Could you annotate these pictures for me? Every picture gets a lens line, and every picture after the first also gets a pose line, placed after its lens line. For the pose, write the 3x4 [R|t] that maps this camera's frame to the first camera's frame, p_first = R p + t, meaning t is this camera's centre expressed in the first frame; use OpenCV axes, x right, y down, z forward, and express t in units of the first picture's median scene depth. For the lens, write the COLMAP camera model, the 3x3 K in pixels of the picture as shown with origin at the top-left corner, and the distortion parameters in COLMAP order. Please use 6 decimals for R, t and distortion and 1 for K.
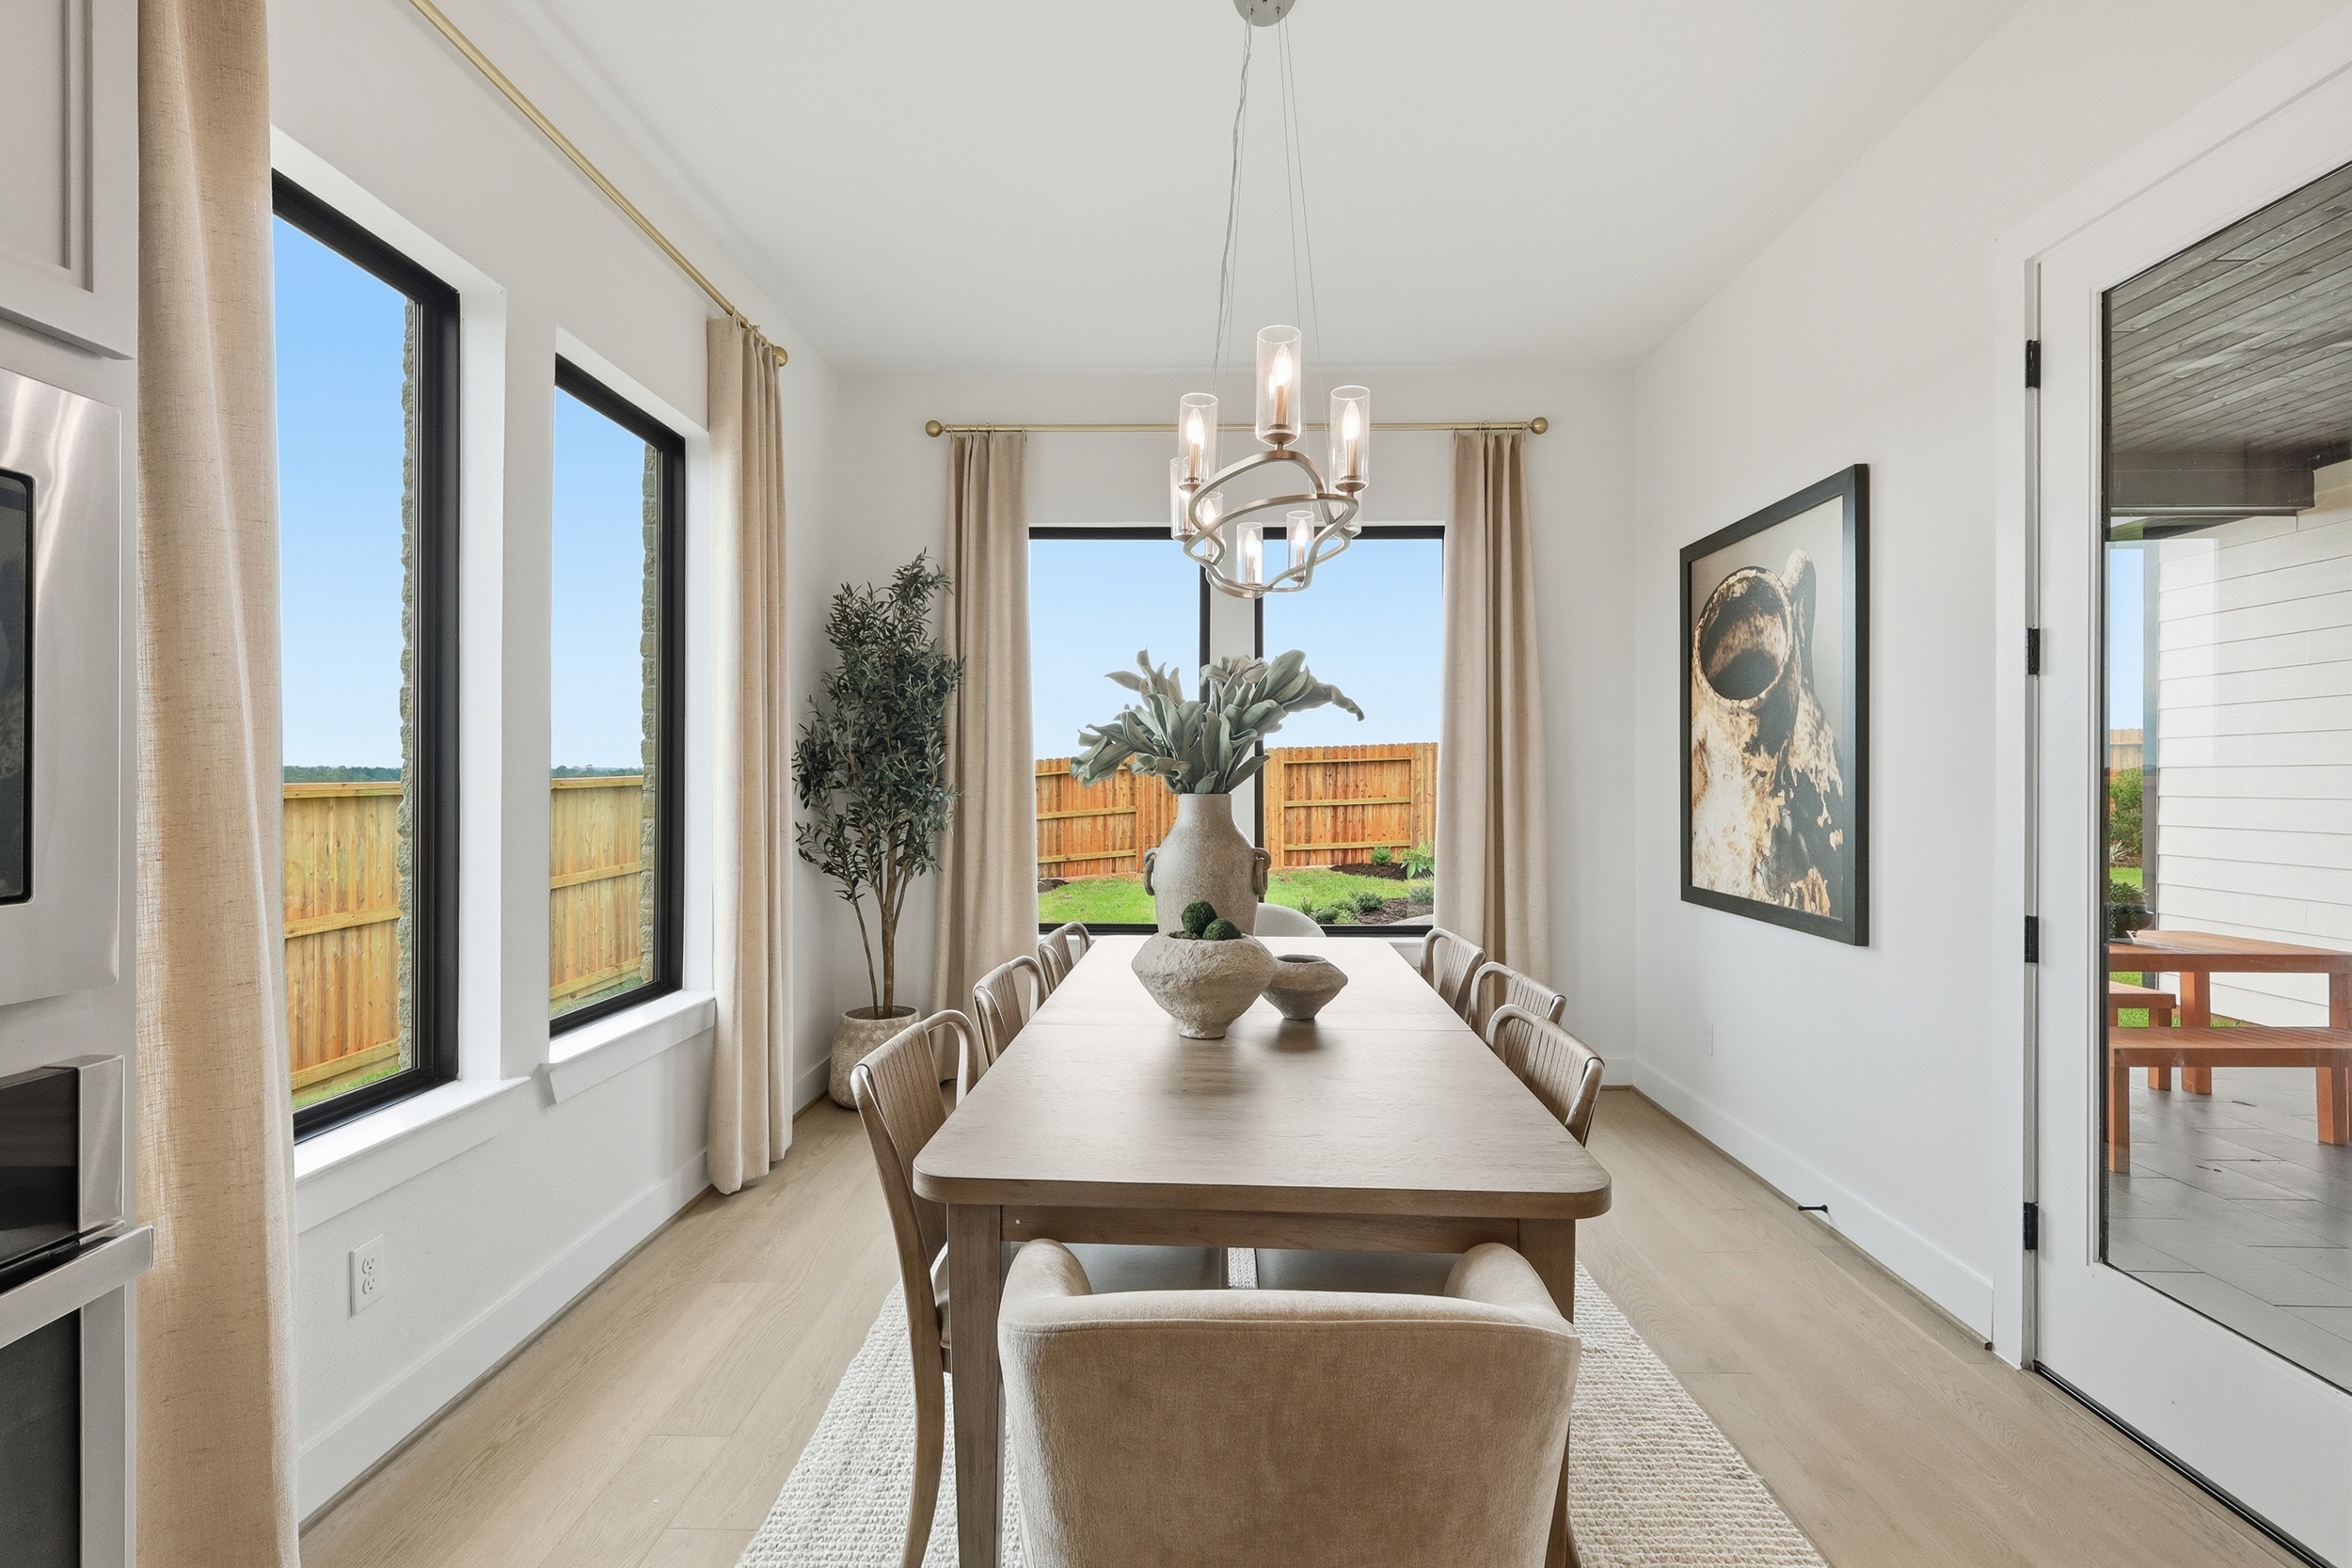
lens RADIAL K [[1079.9, 0, 1192.8], [0, 1079.9, 784.0], [0, 0, 1]] dist [-0.004446, -0.000168]
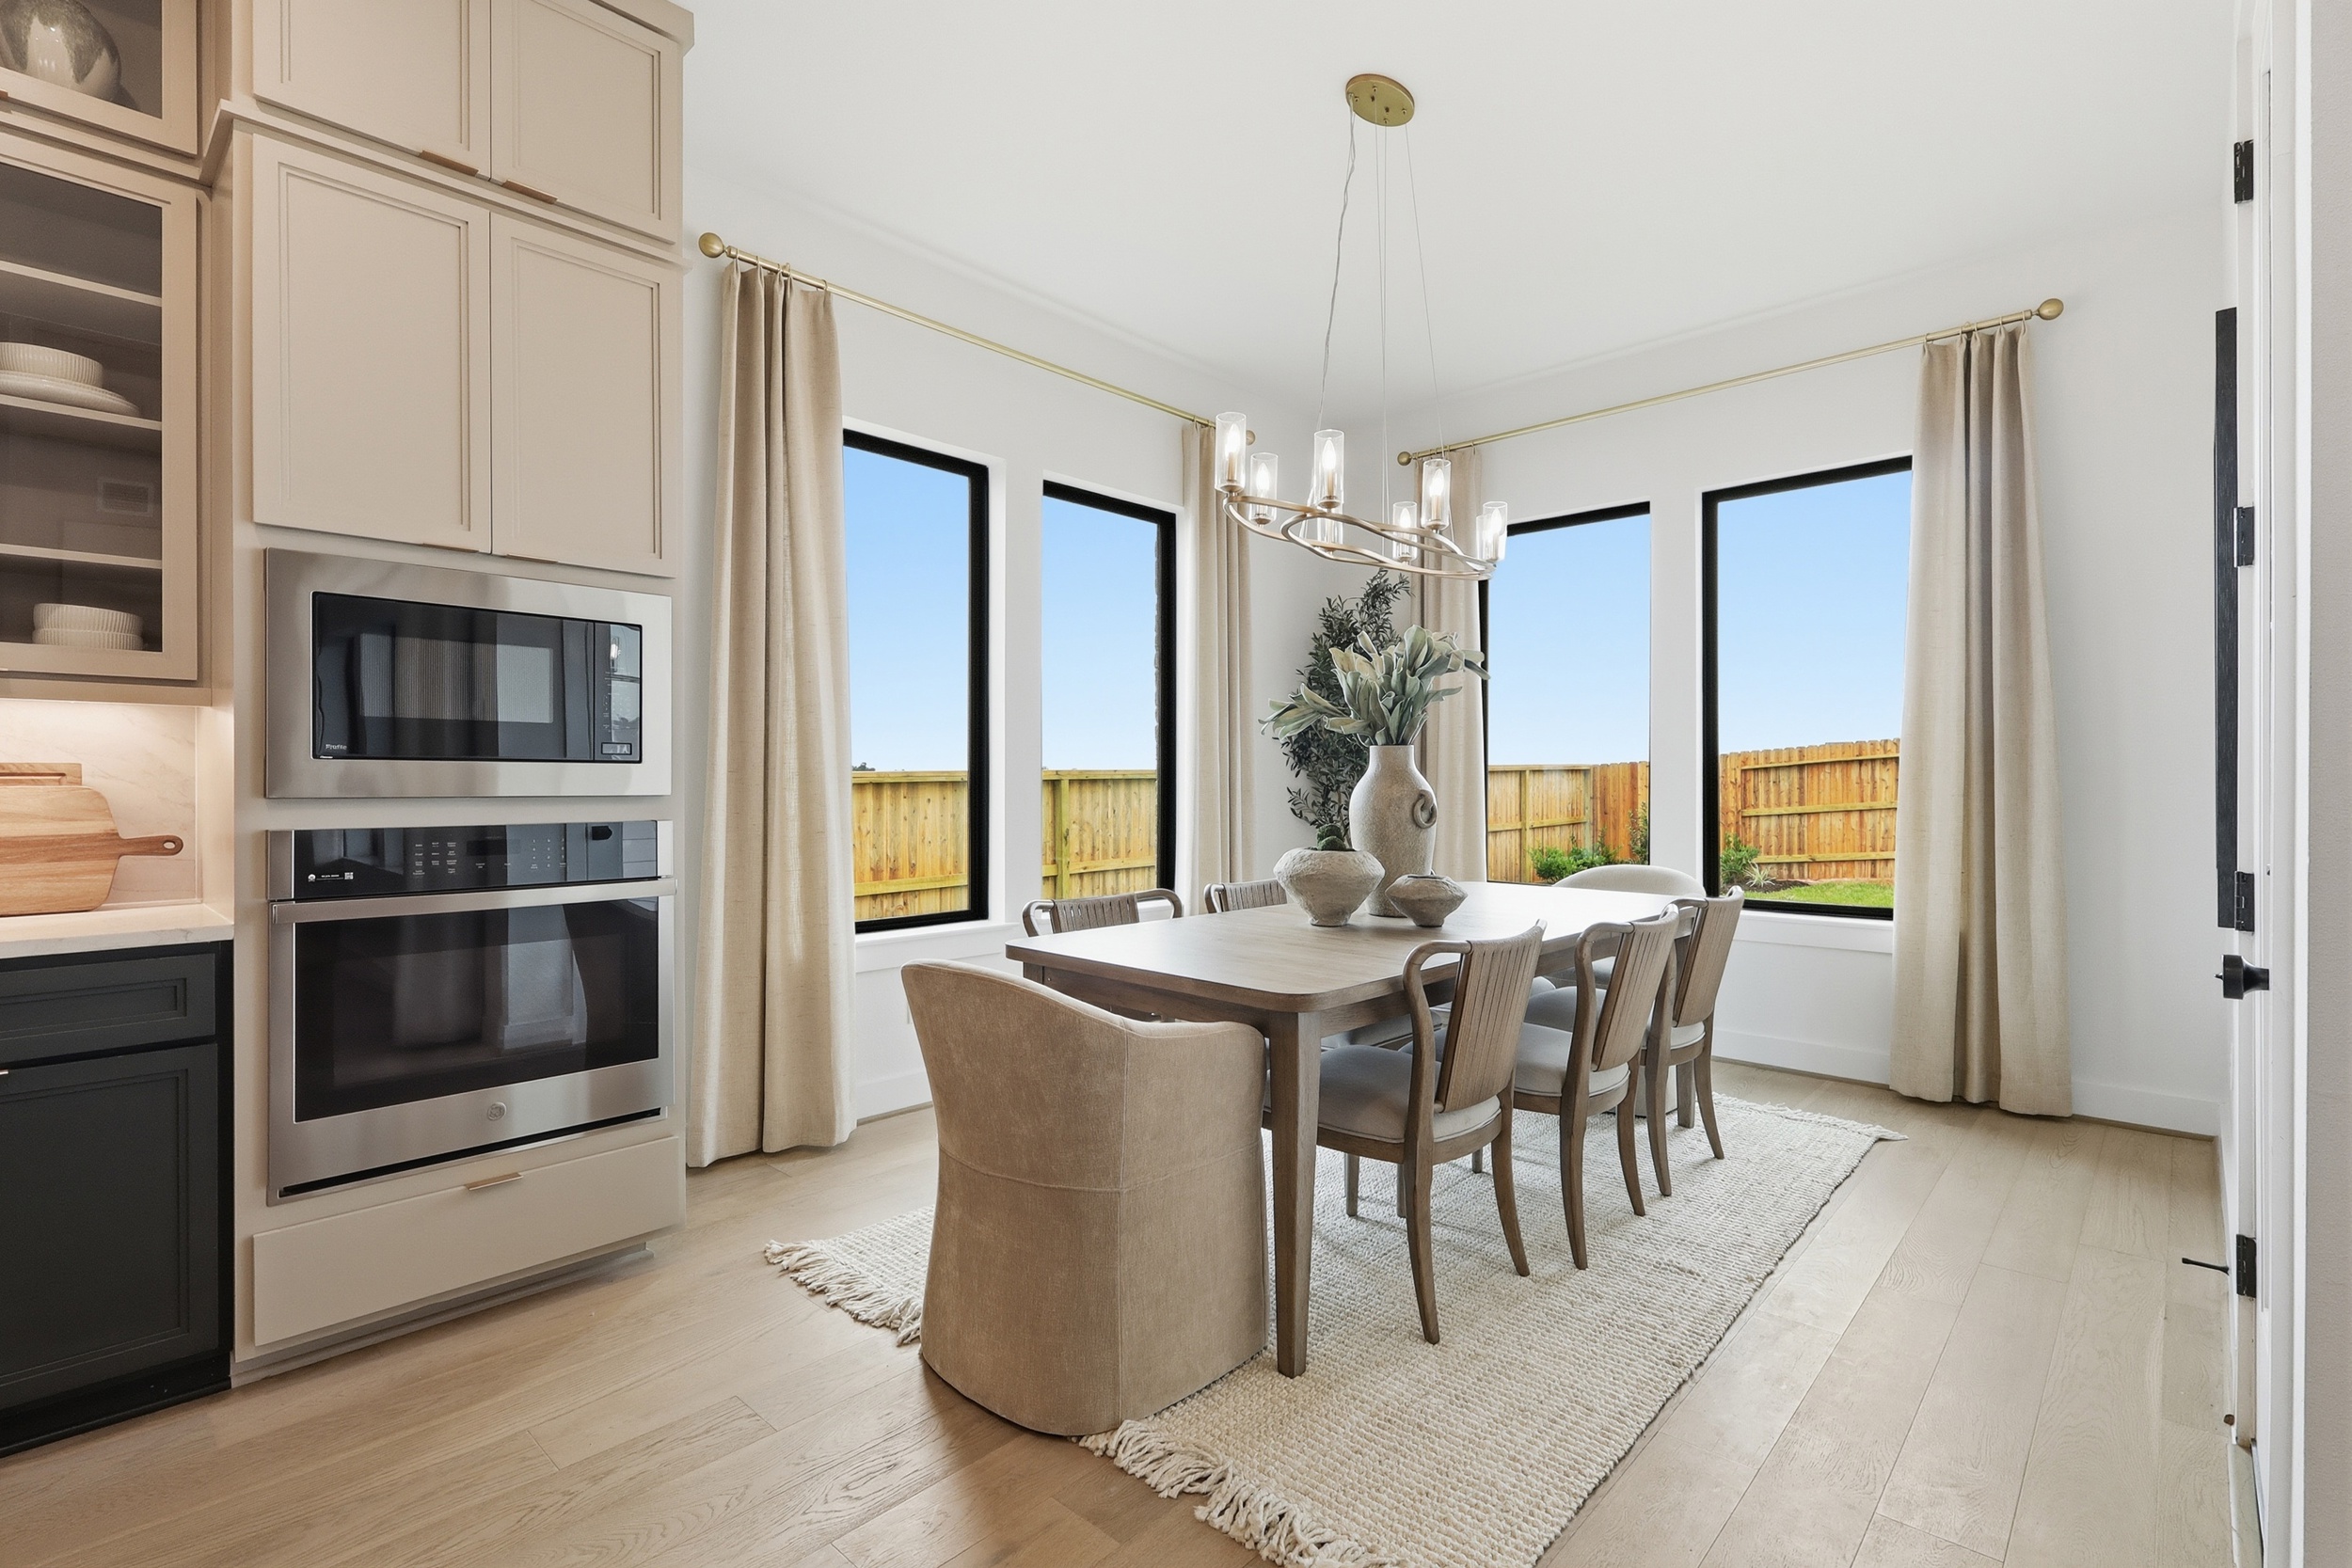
lens RADIAL K [[1079.9, 0, 1192.8], [0, 1079.9, 784.0], [0, 0, 1]] dist [-0.004446, -0.000168]
pose [[0.754681, -0.002369, -0.656088, 0.363958], [0.002432, 0.999997, -0.000814, 0.029405], [0.656088, -0.000981, 0.754684, -0.050050]]
